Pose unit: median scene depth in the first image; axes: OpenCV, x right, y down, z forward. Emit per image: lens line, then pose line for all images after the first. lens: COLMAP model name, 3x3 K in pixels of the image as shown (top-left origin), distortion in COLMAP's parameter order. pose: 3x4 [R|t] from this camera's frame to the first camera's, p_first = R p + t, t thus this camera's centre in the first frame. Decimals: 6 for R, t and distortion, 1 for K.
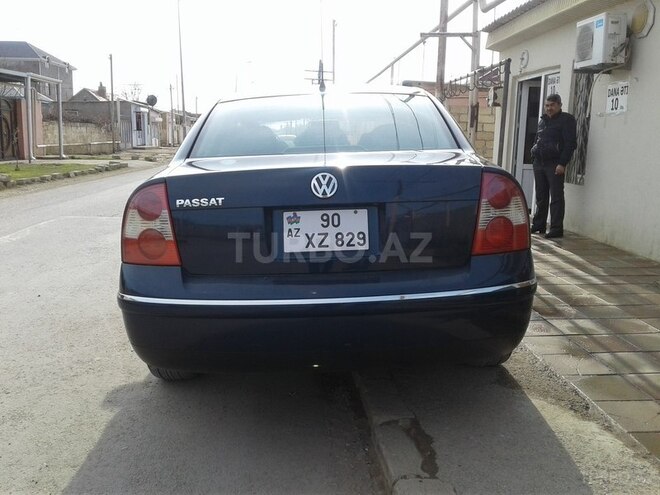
lens RADIAL K [[638.6, 0, 330.0], [0, 638.6, 247.5], [0, 0, 1]] dist [0.047536, -0.010914]
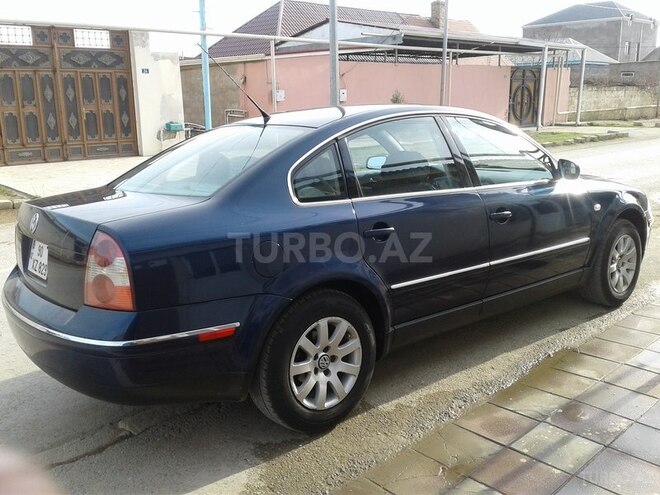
lens RADIAL K [[638.6, 0, 330.0], [0, 638.6, 247.5], [0, 0, 1]] dist [0.047536, -0.010914]
pose [[0.597403, 0.168732, -0.783989, 0.170578], [-0.114700, 0.985541, 0.124709, -0.032169], [0.793696, 0.015422, 0.608119, 0.091848]]
